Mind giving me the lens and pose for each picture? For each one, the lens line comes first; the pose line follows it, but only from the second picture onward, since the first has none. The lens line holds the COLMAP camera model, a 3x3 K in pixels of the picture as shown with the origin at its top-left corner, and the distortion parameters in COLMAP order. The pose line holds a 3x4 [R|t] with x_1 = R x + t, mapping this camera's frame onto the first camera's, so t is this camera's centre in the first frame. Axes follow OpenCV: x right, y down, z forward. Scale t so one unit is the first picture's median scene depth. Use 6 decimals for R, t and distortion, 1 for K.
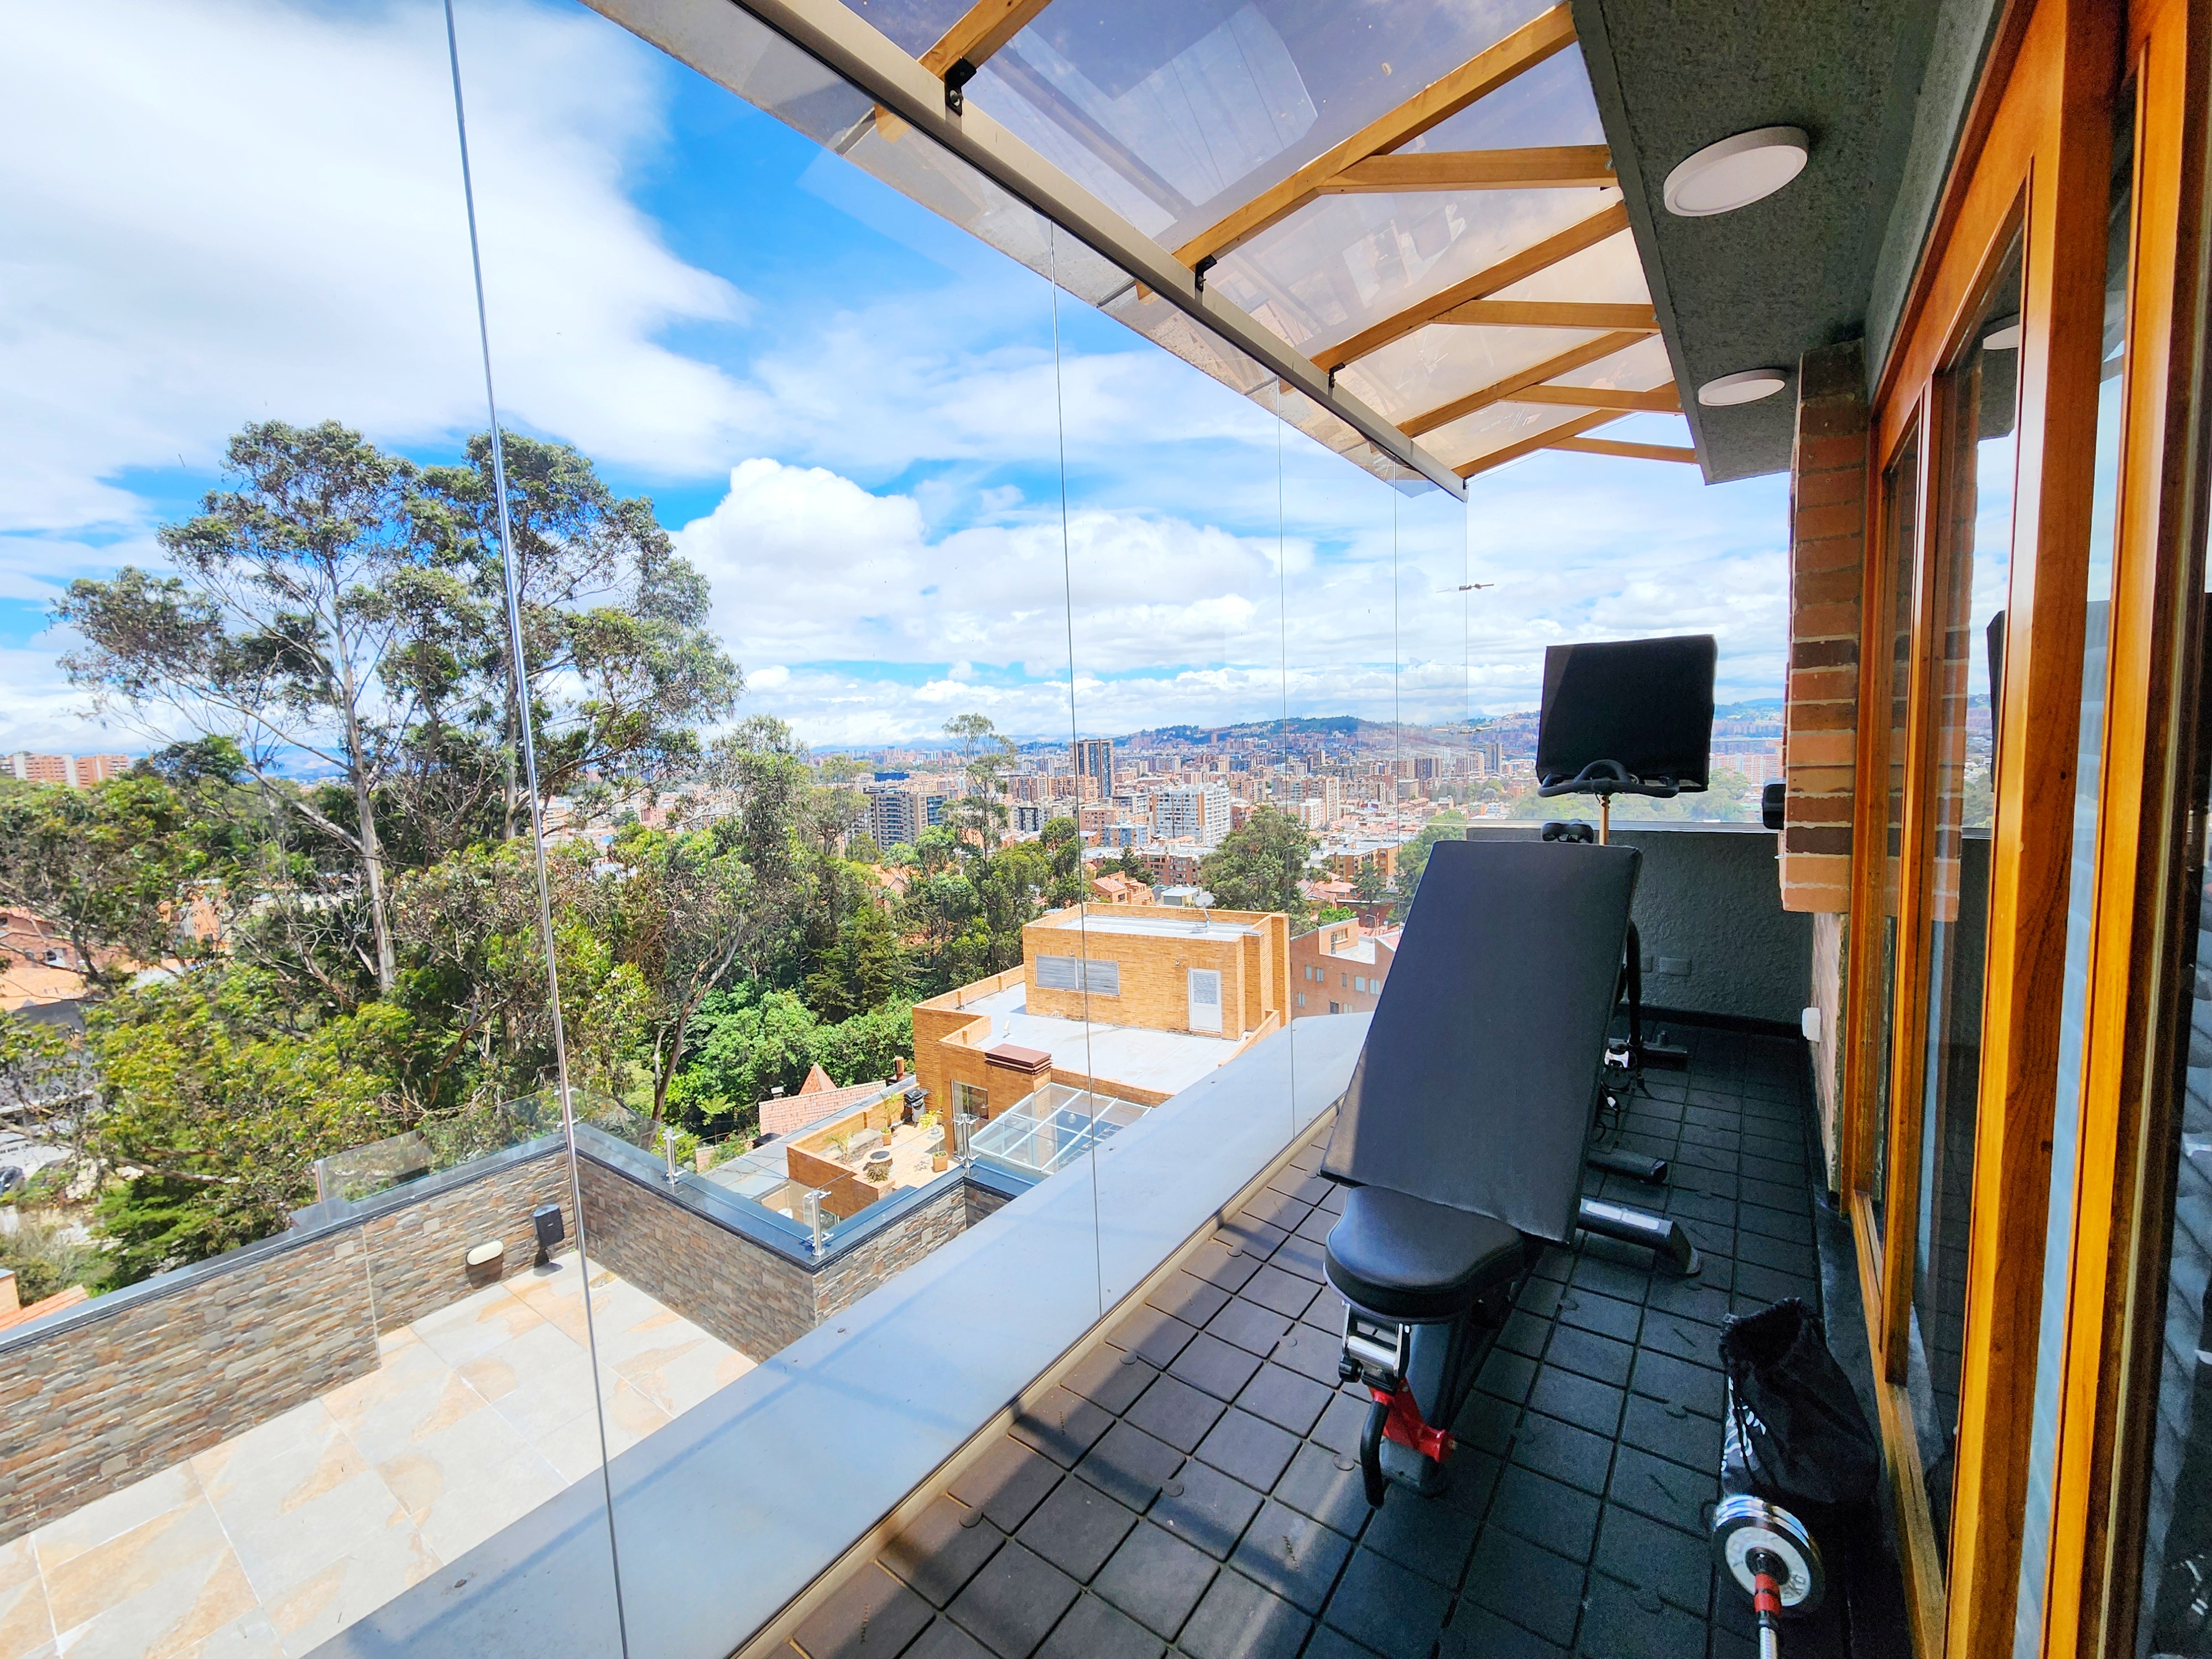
lens RADIAL K [[899.5, 0, 1108.7], [0, 899.5, 825.4], [0, 0, 1]] dist [0.002012, 0.000358]
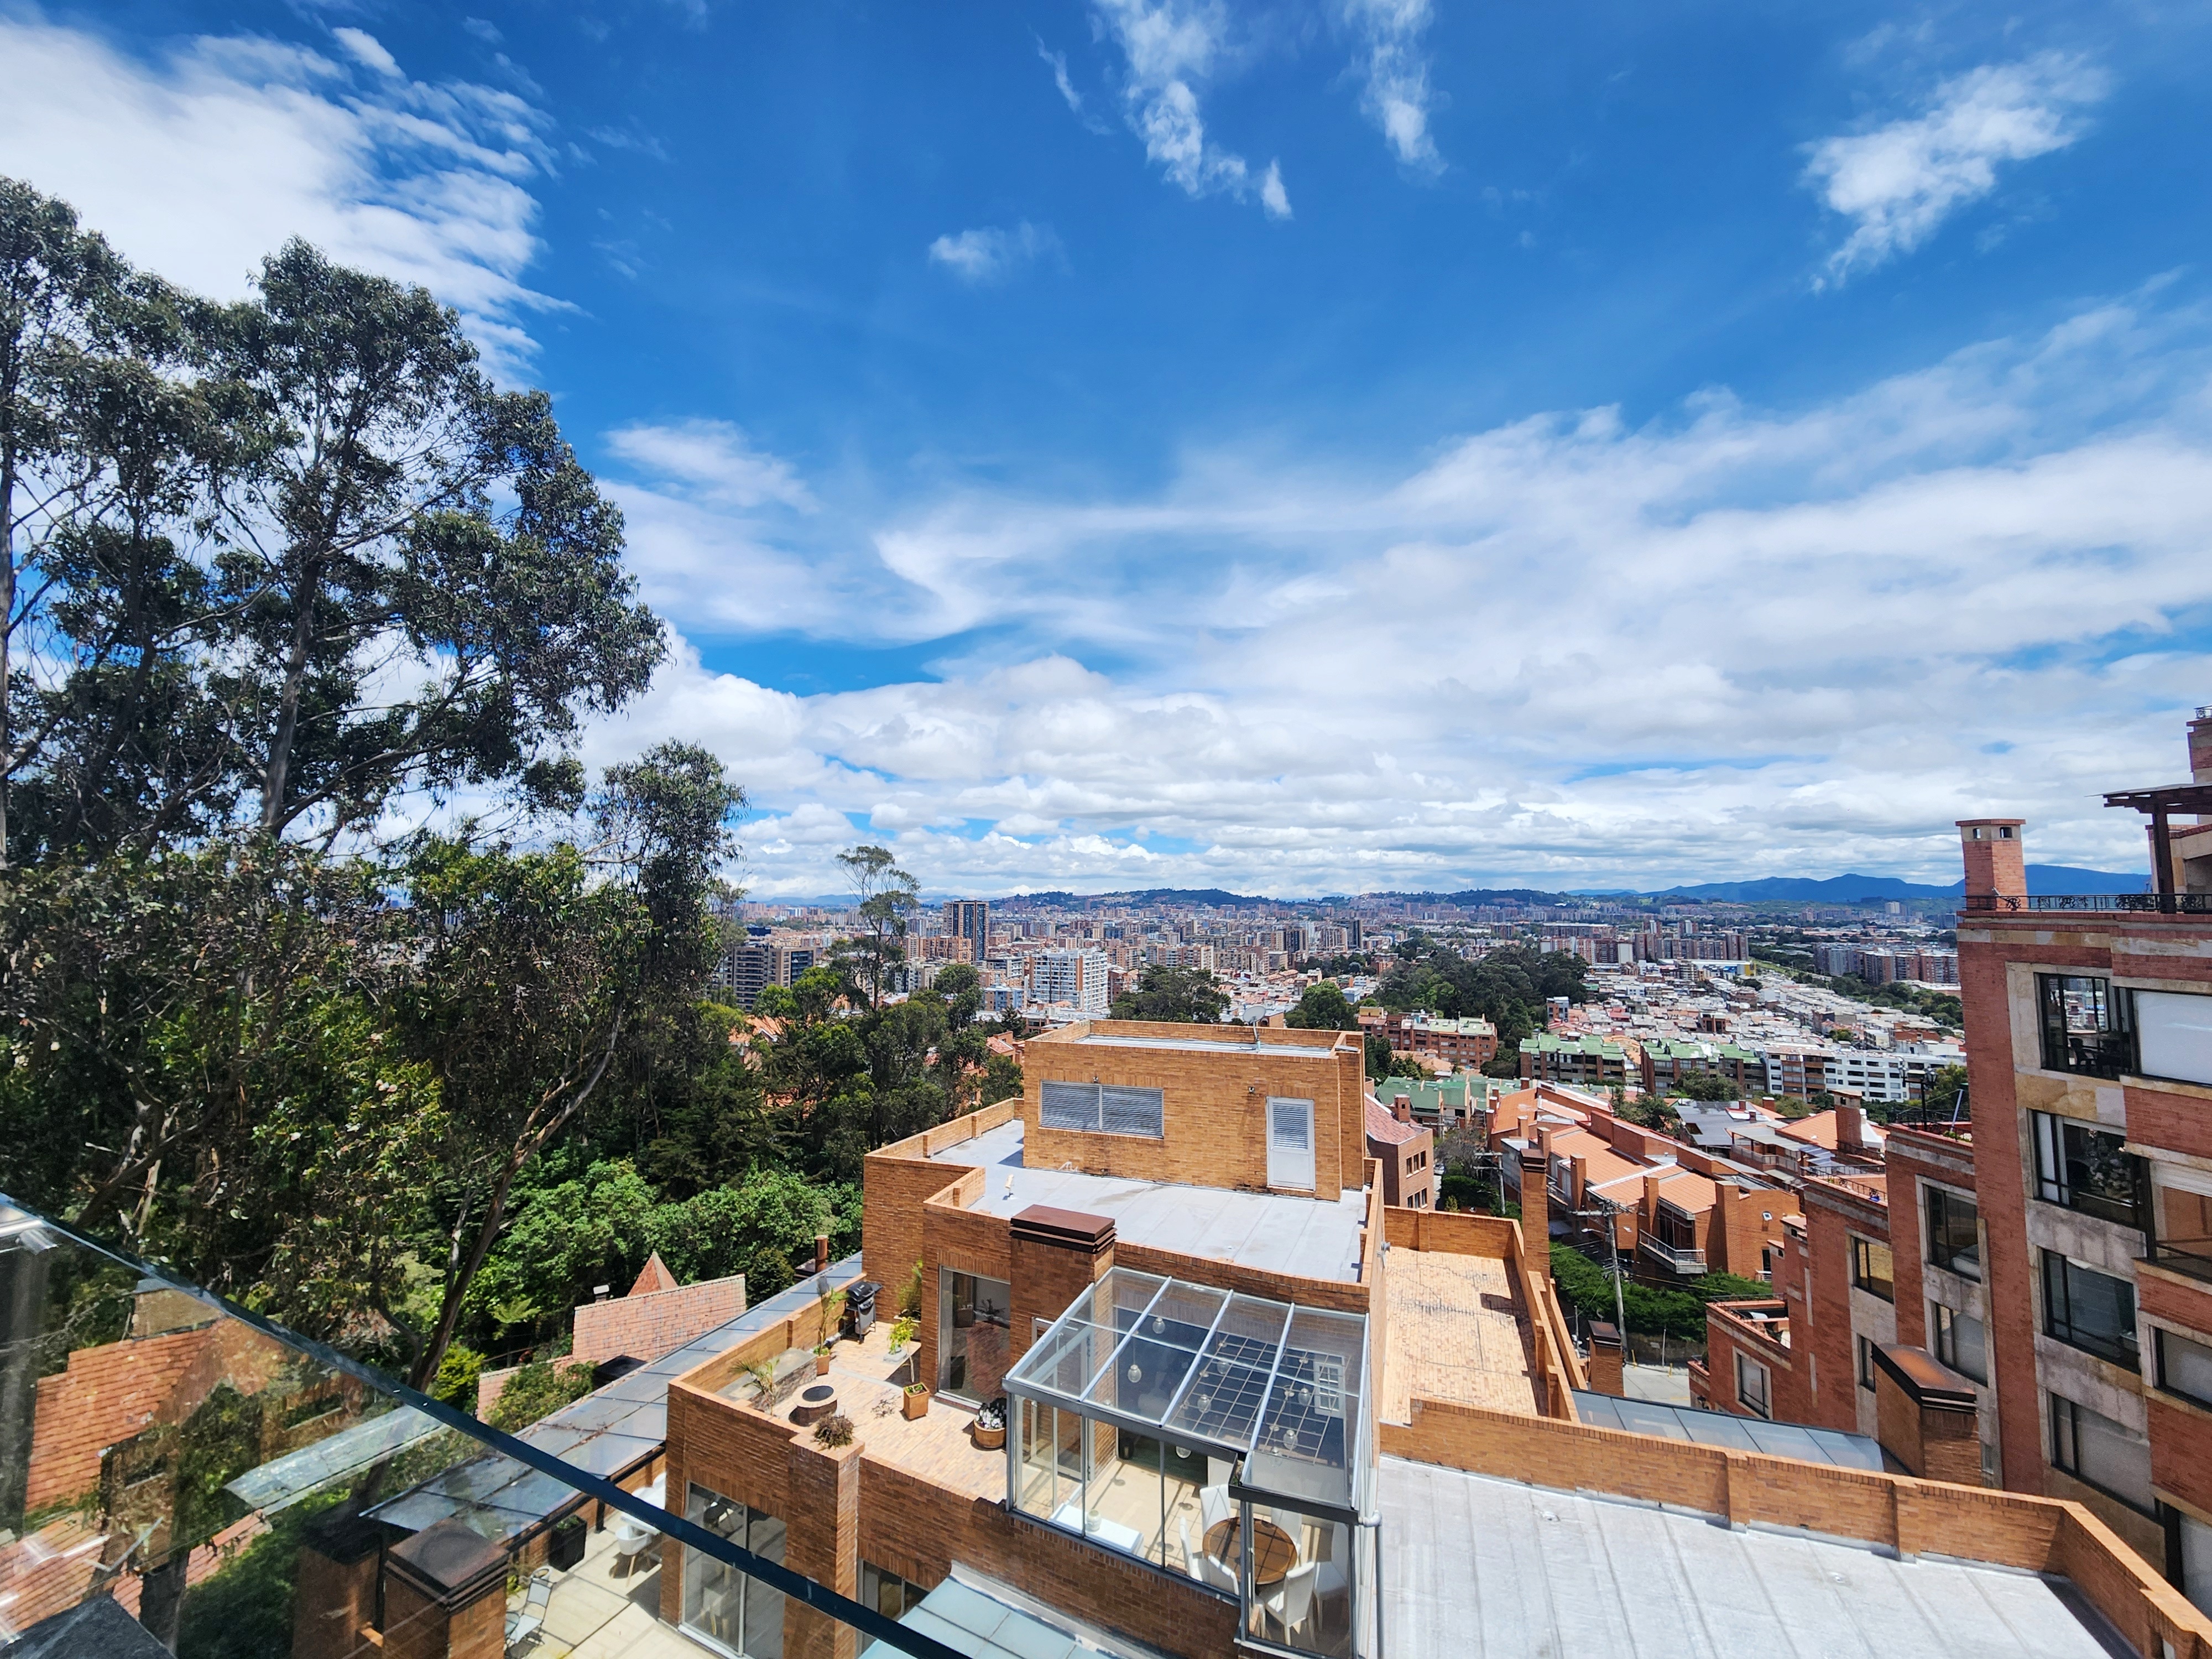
lens RADIAL K [[899.5, 0, 1108.7], [0, 899.5, 825.4], [0, 0, 1]] dist [0.002012, 0.000358]
pose [[0.989662, 0.051064, 0.134024, -0.048057], [-0.025784, 0.982591, -0.183983, 0.025643], [-0.141085, 0.178626, 0.973749, 0.085529]]
